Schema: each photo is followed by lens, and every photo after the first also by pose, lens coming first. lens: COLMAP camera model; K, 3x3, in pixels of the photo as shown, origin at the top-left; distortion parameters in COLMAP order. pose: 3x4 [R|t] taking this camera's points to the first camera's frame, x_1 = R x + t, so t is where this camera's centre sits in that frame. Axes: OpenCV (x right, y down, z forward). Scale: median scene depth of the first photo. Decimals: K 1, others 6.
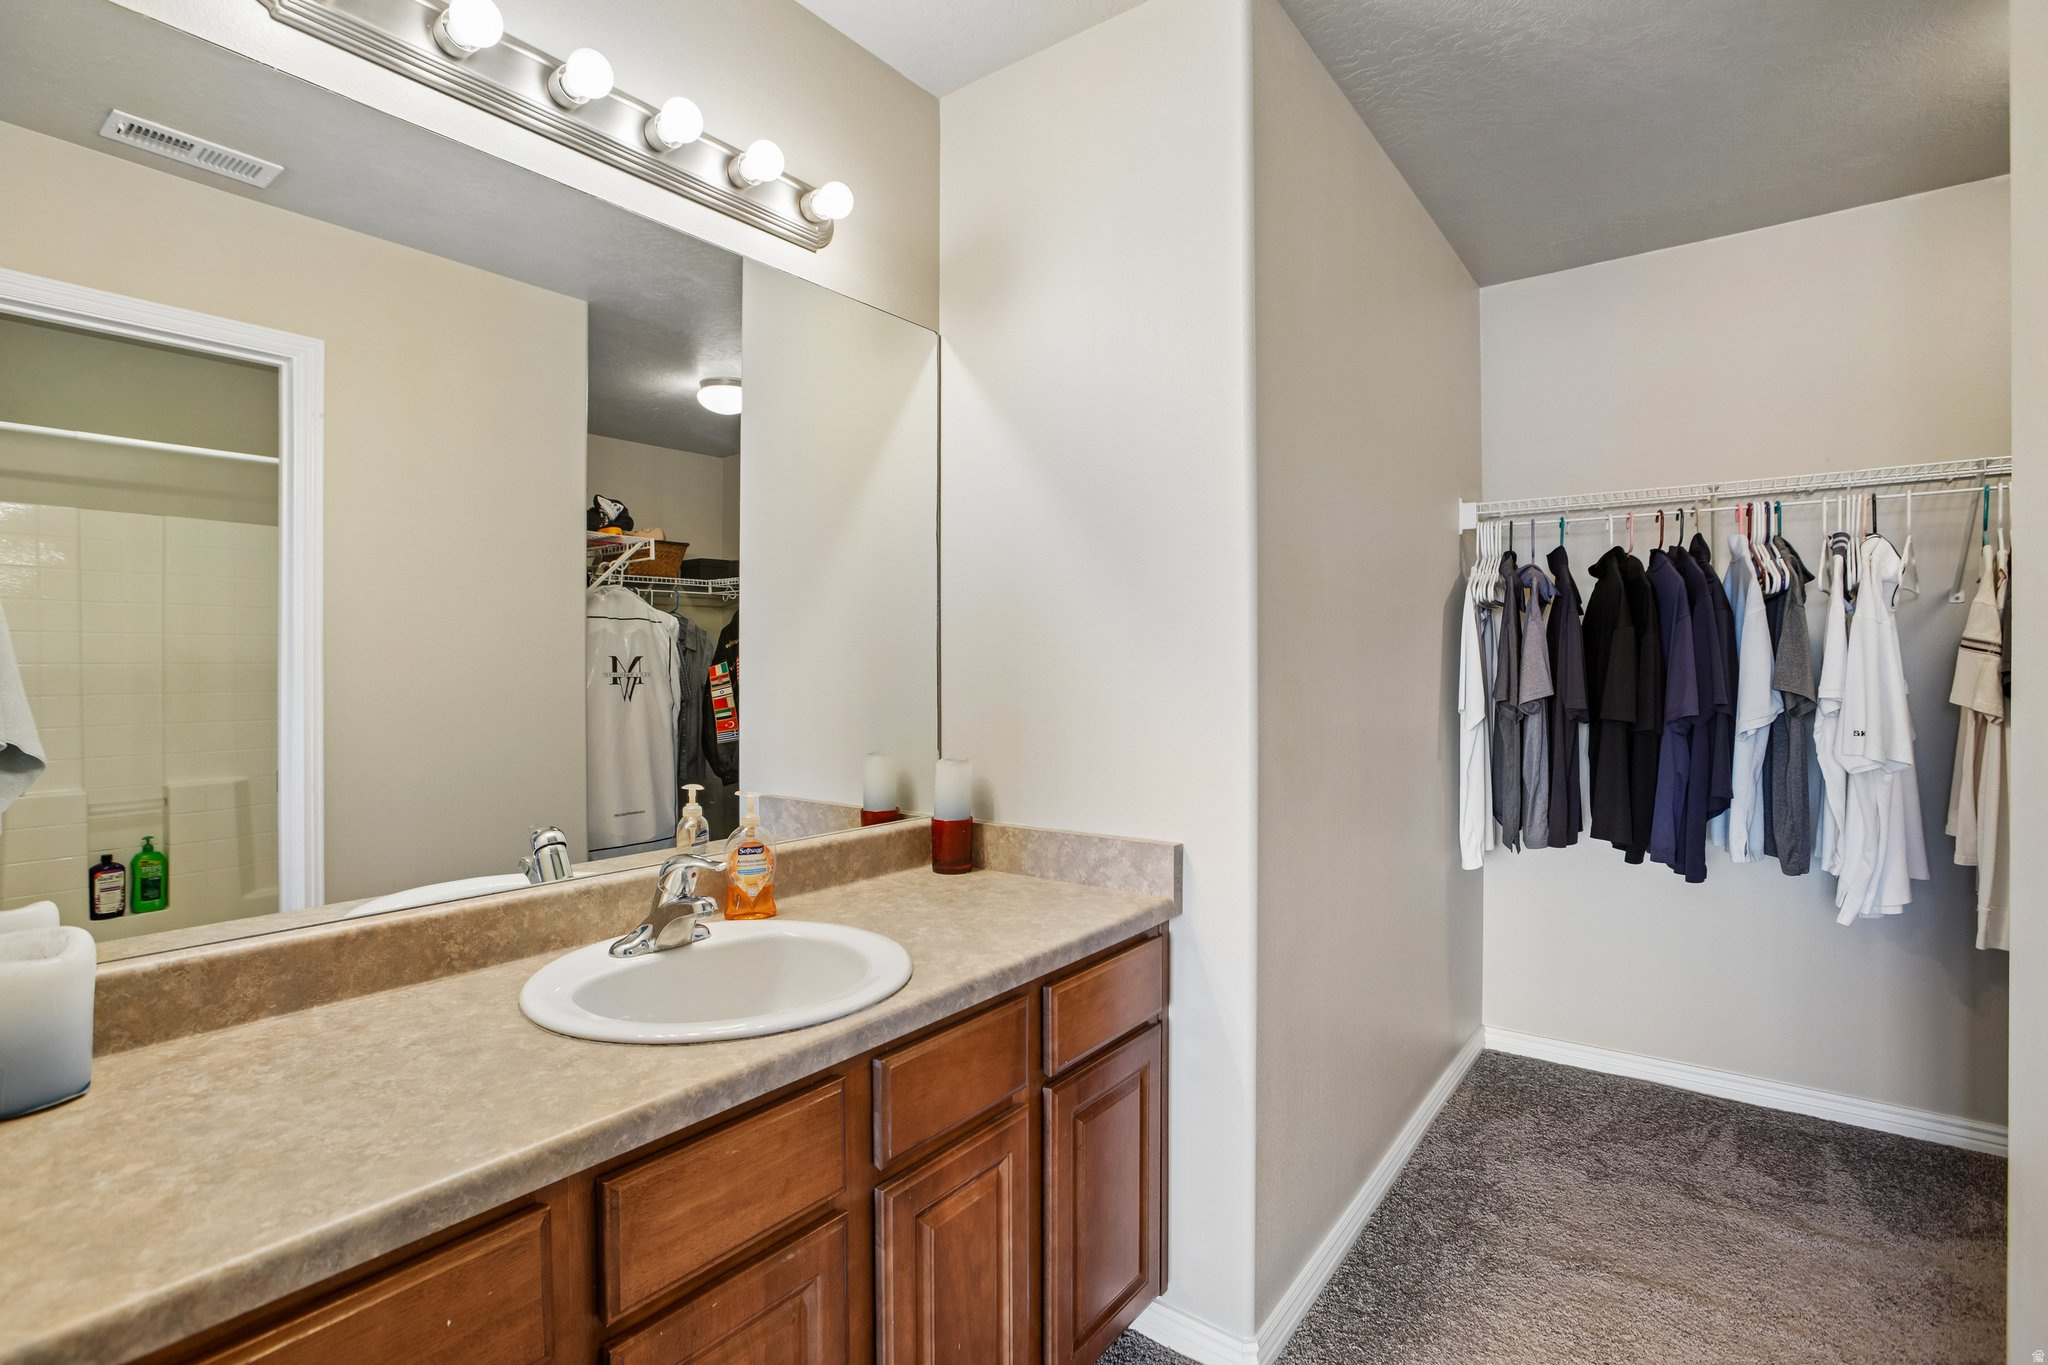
lens RADIAL K [[969.2, 0, 1024.0], [0, 969.2, 682.5], [0, 0, 1]] dist [-0.034384, 0.017898]
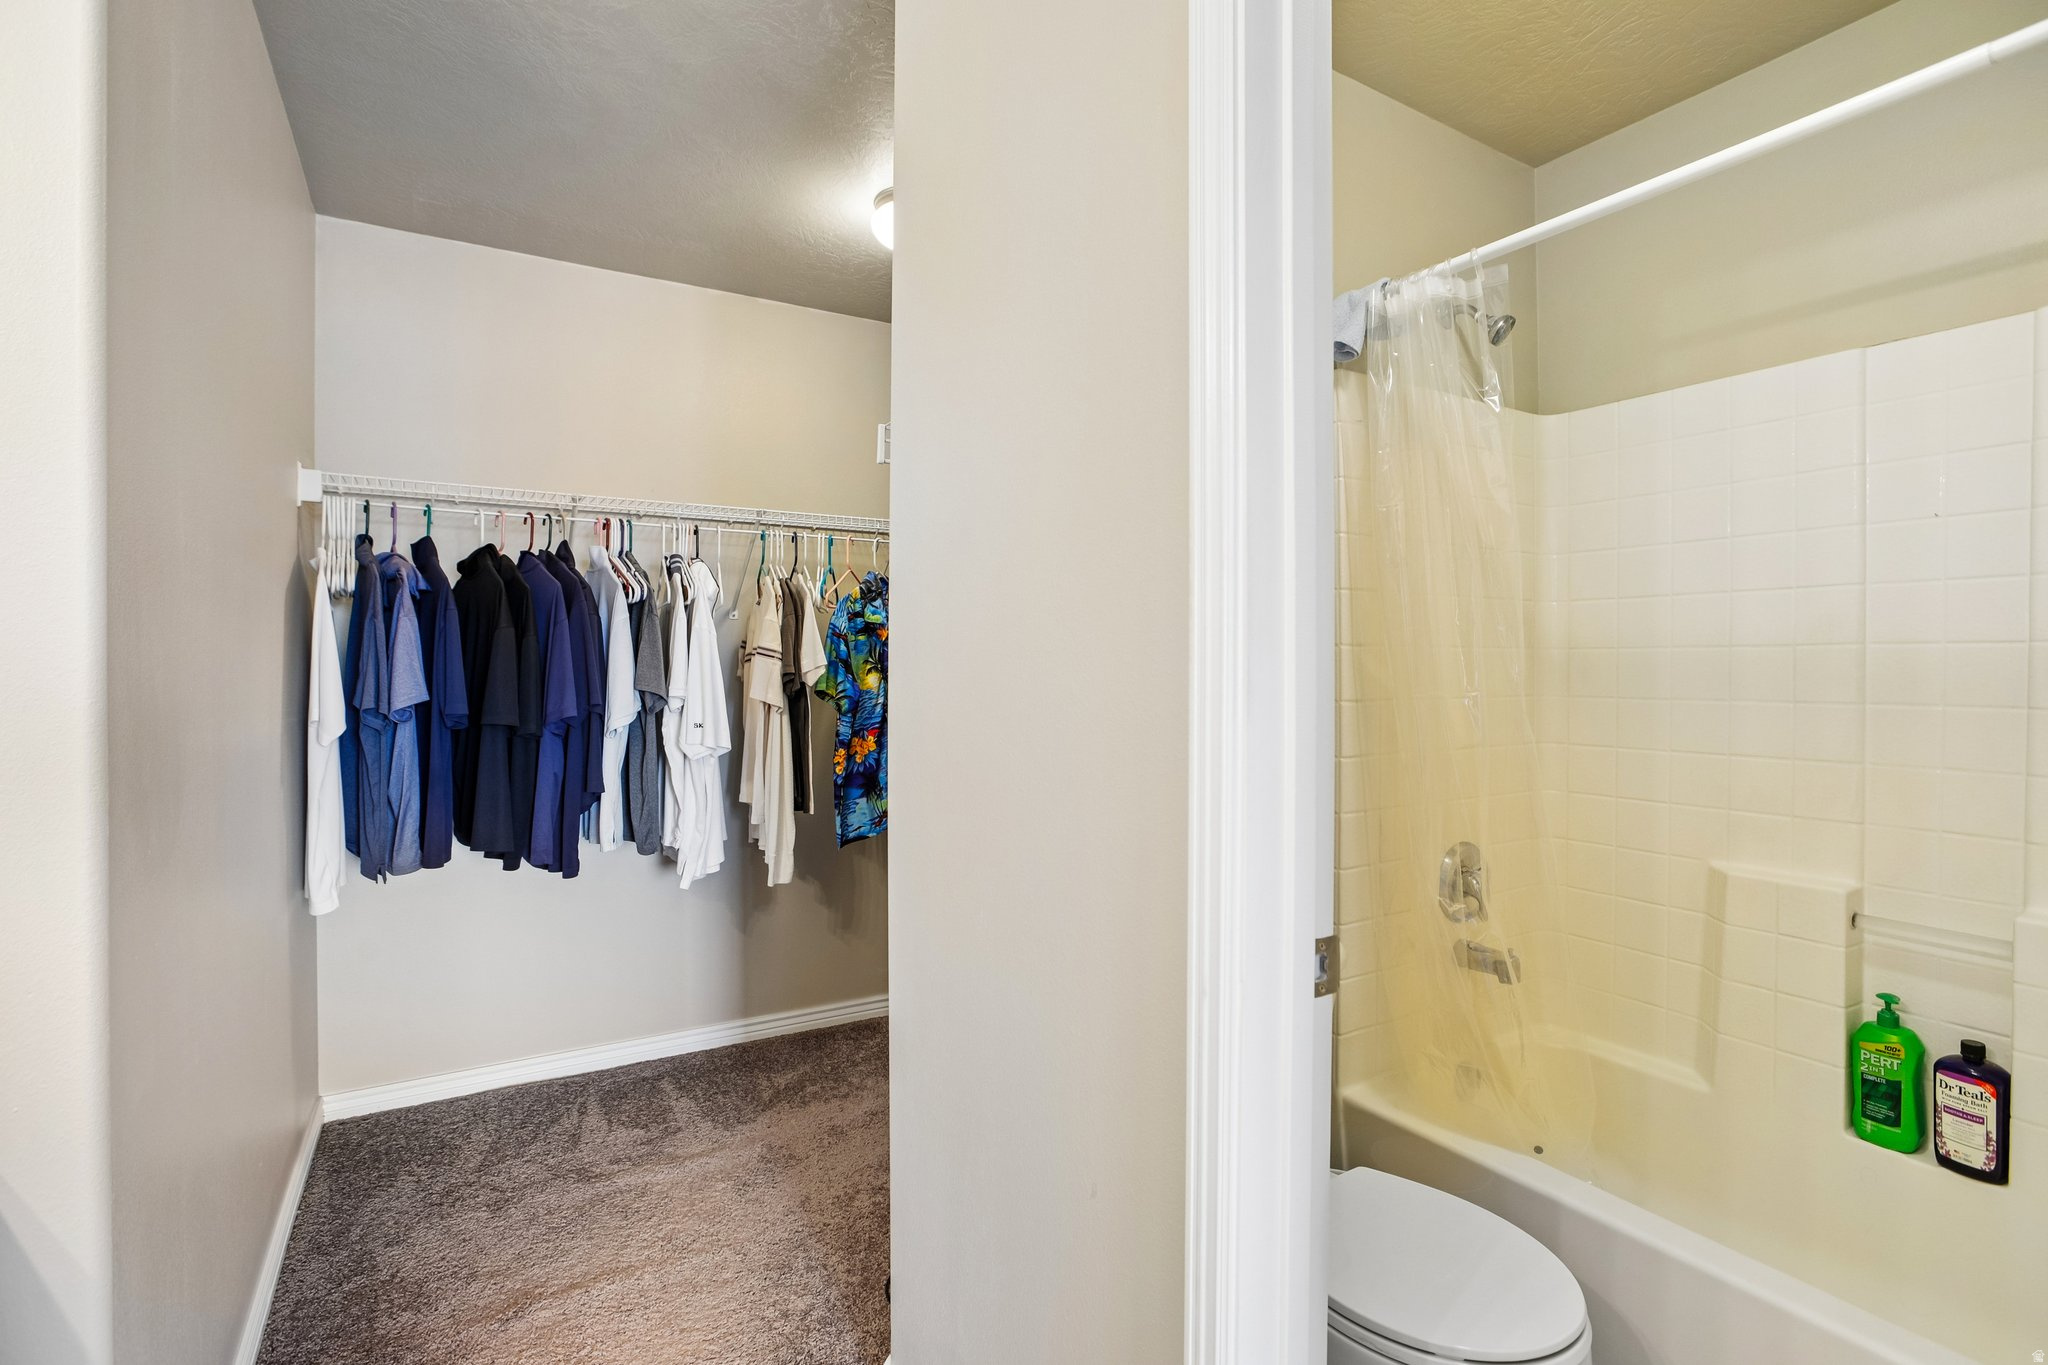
lens RADIAL K [[969.2, 0, 1024.0], [0, 969.2, 682.5], [0, 0, 1]] dist [-0.034384, 0.017898]
pose [[0.384187, -0.010999, 0.923190, -0.067433], [0.013021, 0.999894, 0.006494, -0.002328], [-0.923163, 0.009525, 0.384290, 0.143975]]
